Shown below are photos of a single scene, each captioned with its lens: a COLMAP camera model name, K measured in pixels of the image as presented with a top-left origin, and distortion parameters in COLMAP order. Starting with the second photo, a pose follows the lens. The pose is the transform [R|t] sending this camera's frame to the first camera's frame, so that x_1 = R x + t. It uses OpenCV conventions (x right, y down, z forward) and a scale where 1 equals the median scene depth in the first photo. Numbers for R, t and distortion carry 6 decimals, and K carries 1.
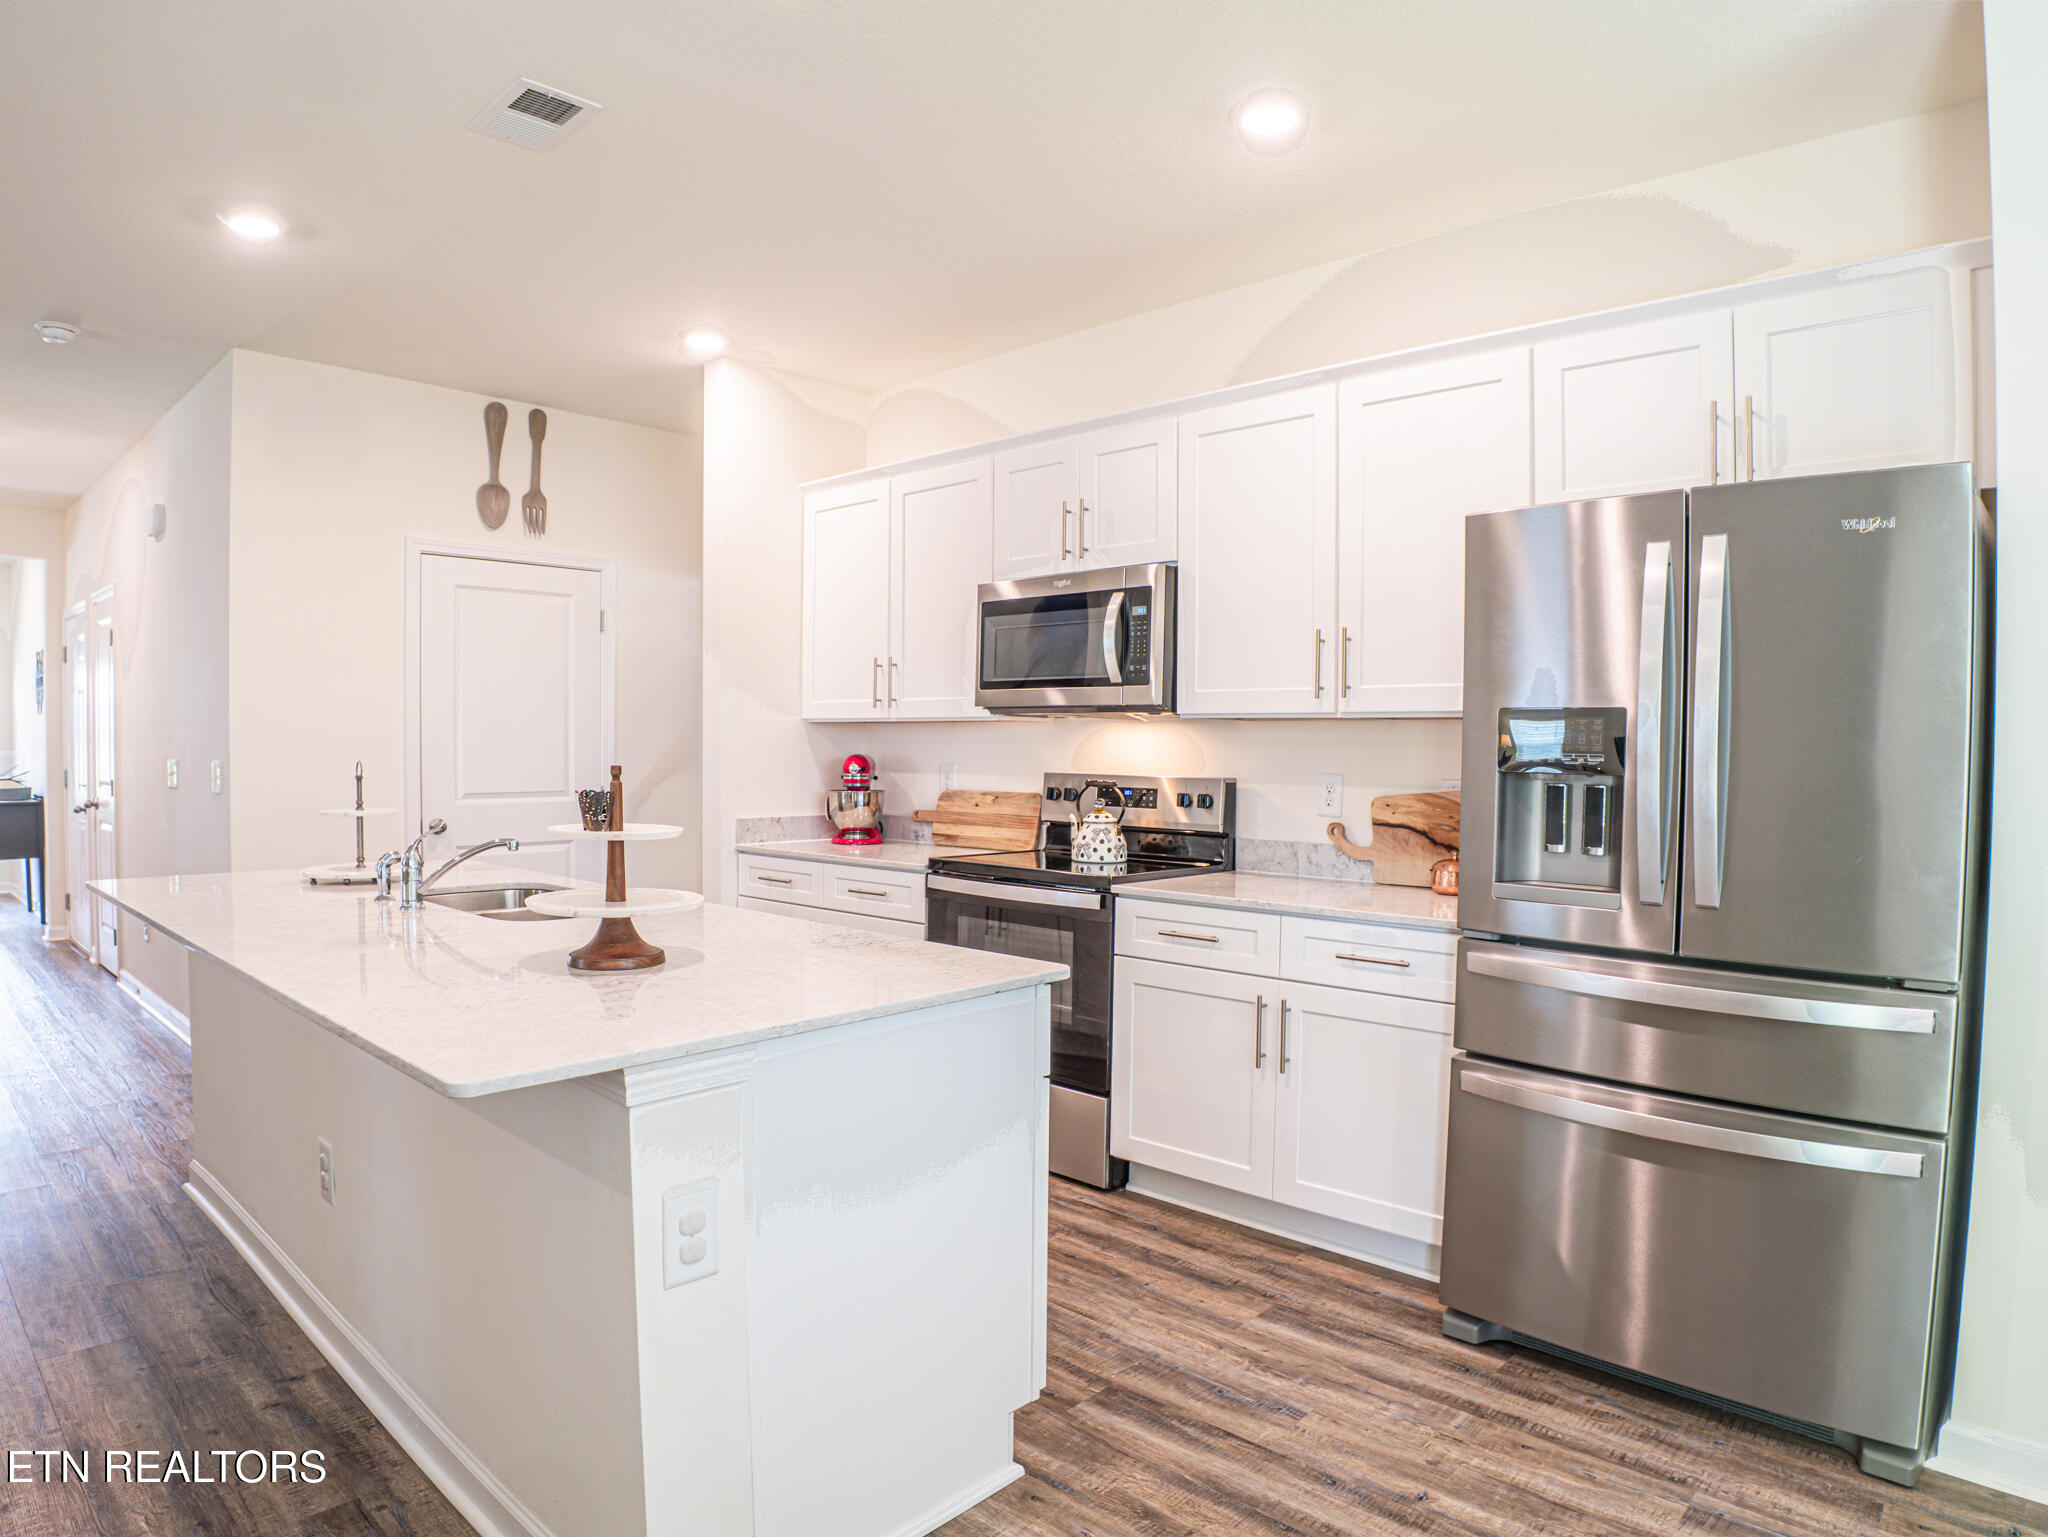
lens RADIAL K [[1223.5, 0, 1014.2], [0, 1223.5, 779.6], [0, 0, 1]] dist [-0.128457, 0.041262]
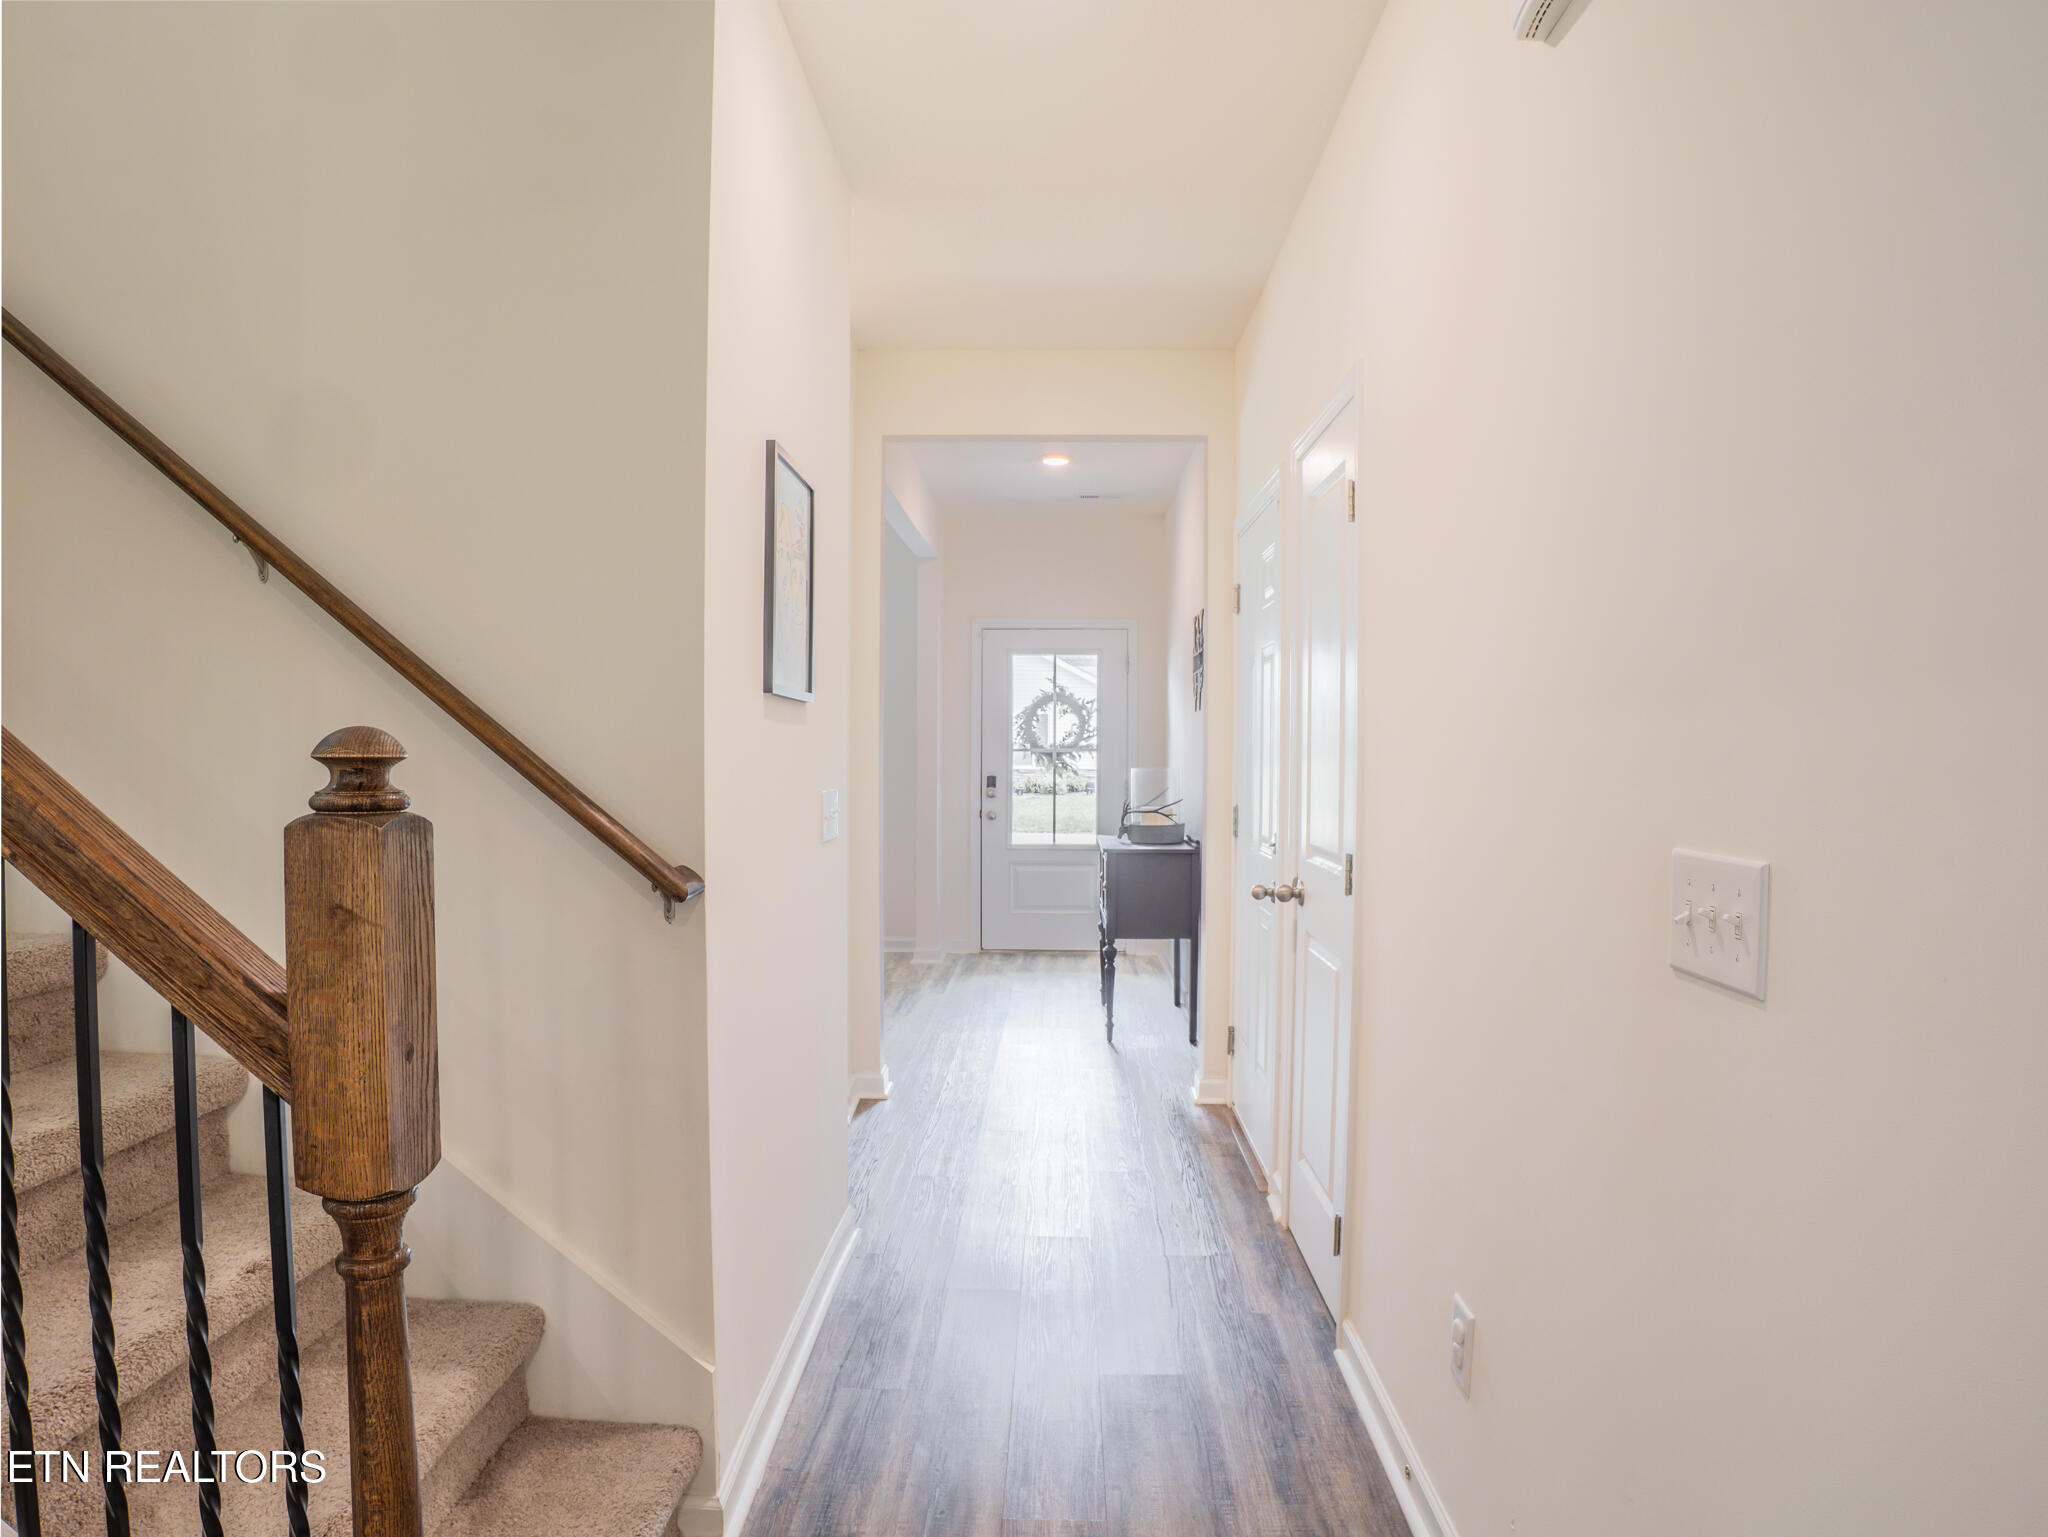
lens RADIAL K [[1222.0, 0, 1018.4], [0, 1222.0, 780.1], [0, 0, 1]] dist [-0.124621, 0.035913]
pose [[0.656164, 0.016856, -0.754430, -0.774839], [-0.023192, 0.999729, 0.002165, -0.033698], [0.754262, 0.016076, 0.656376, 0.902811]]
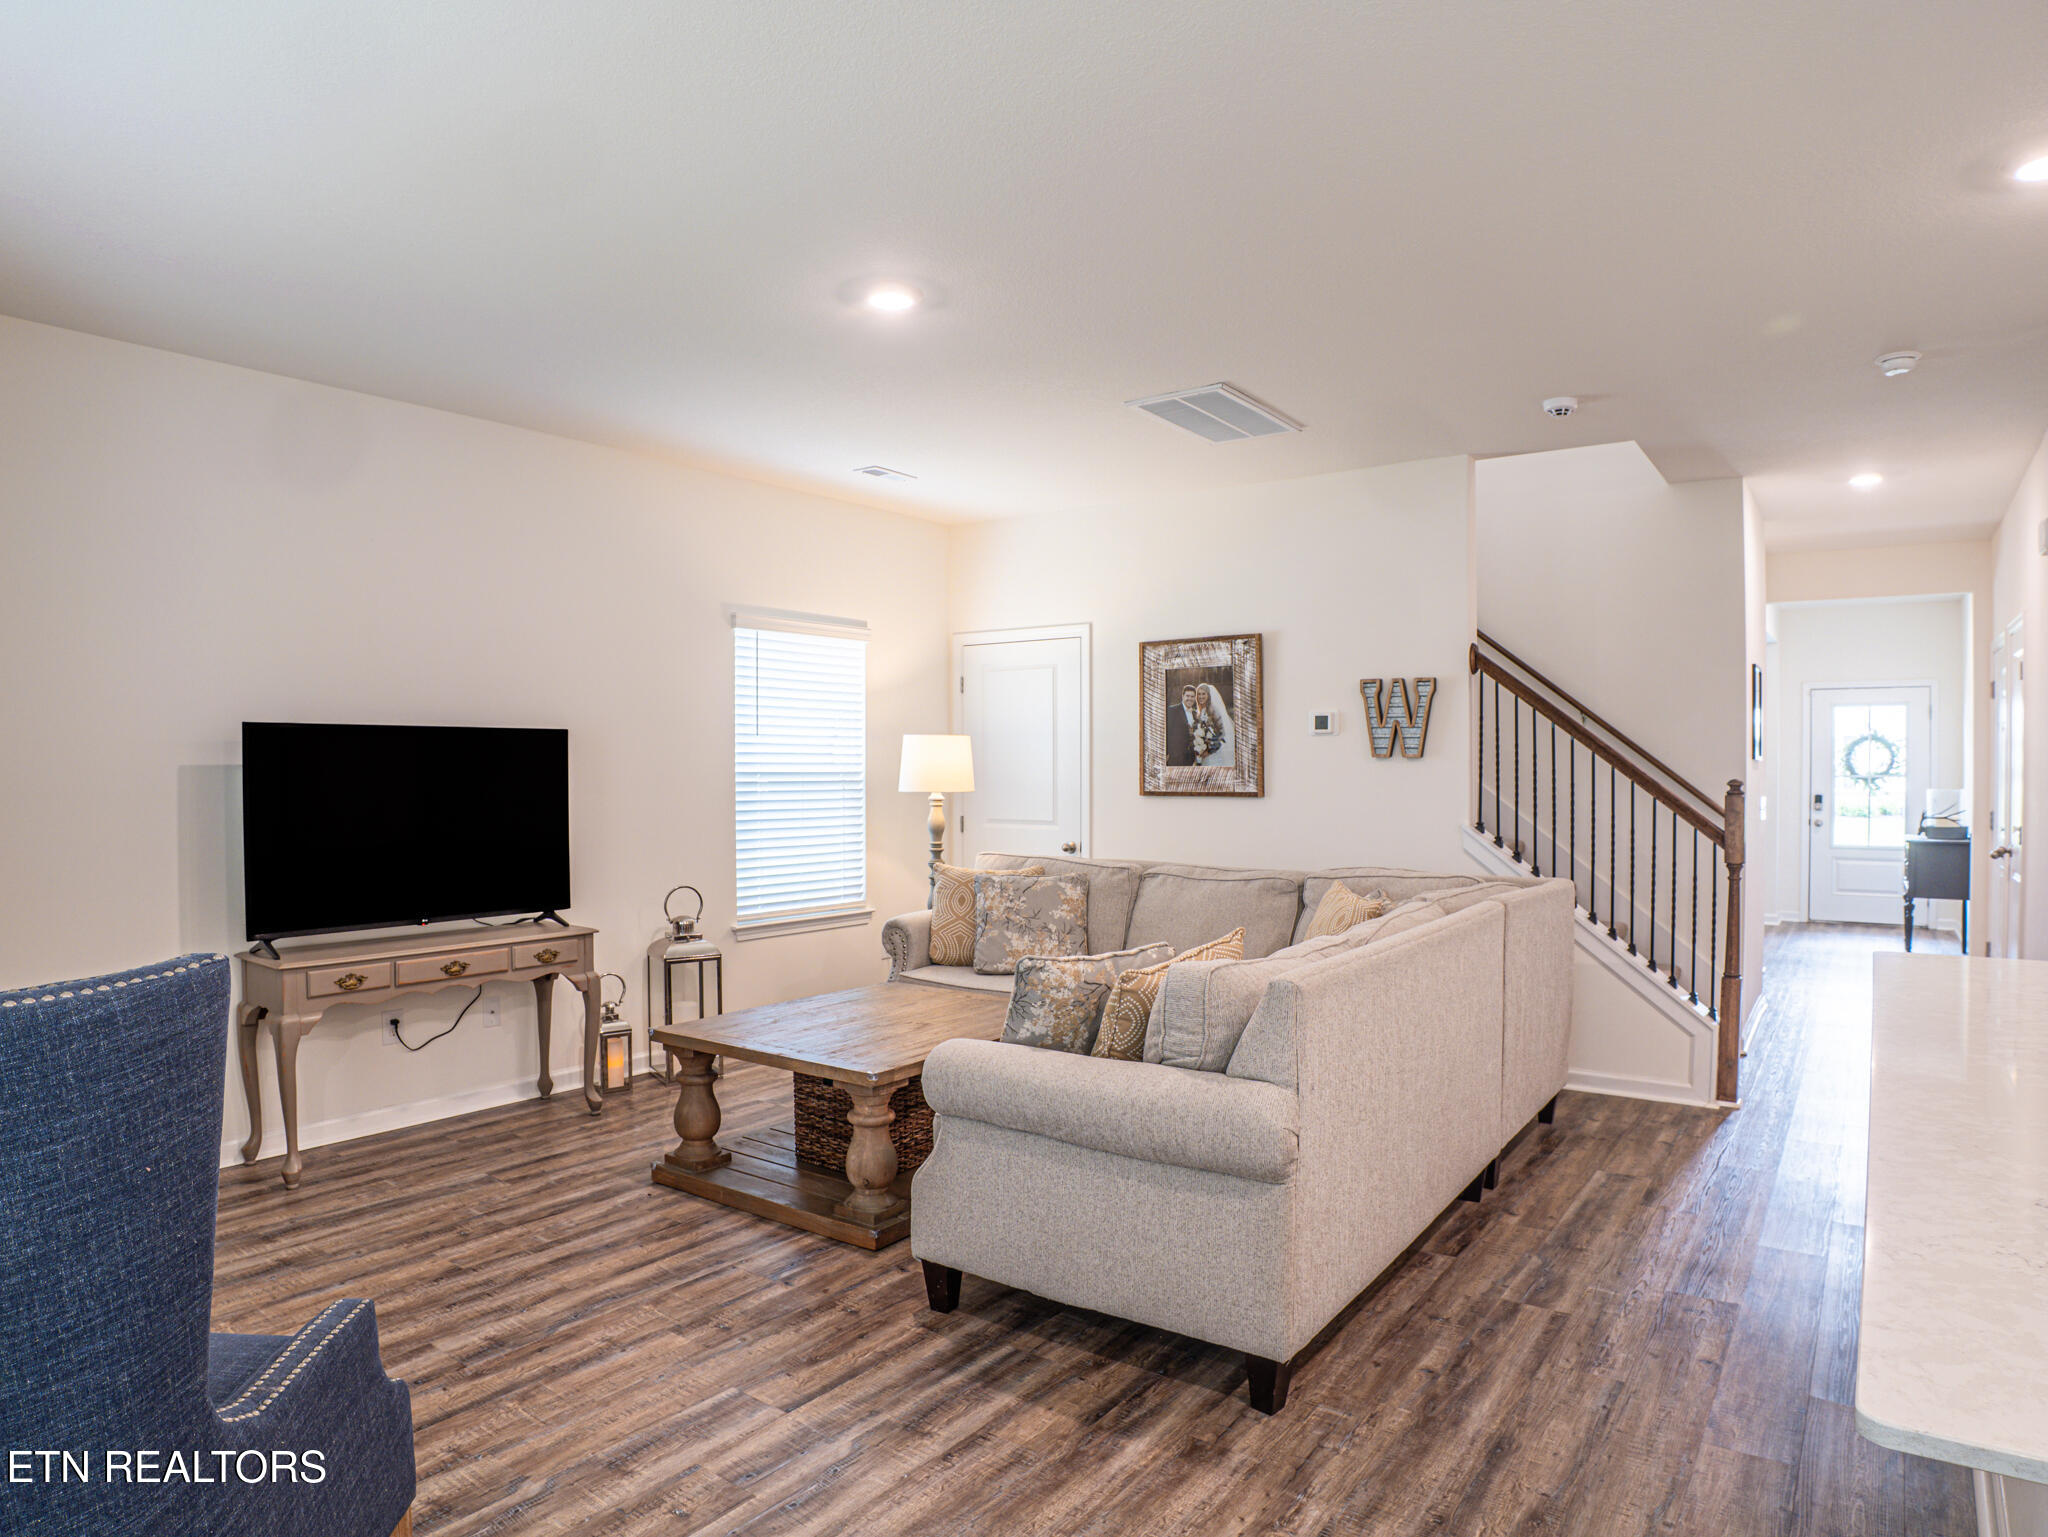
lens RADIAL K [[1223.5, 0, 1014.2], [0, 1223.5, 779.6], [0, 0, 1]] dist [-0.128457, 0.041262]
pose [[0.111354, 0.003964, -0.993773, 0.023097], [-0.027737, 0.999615, 0.000879, -0.022390], [0.993394, 0.027467, 0.111422, 0.147395]]
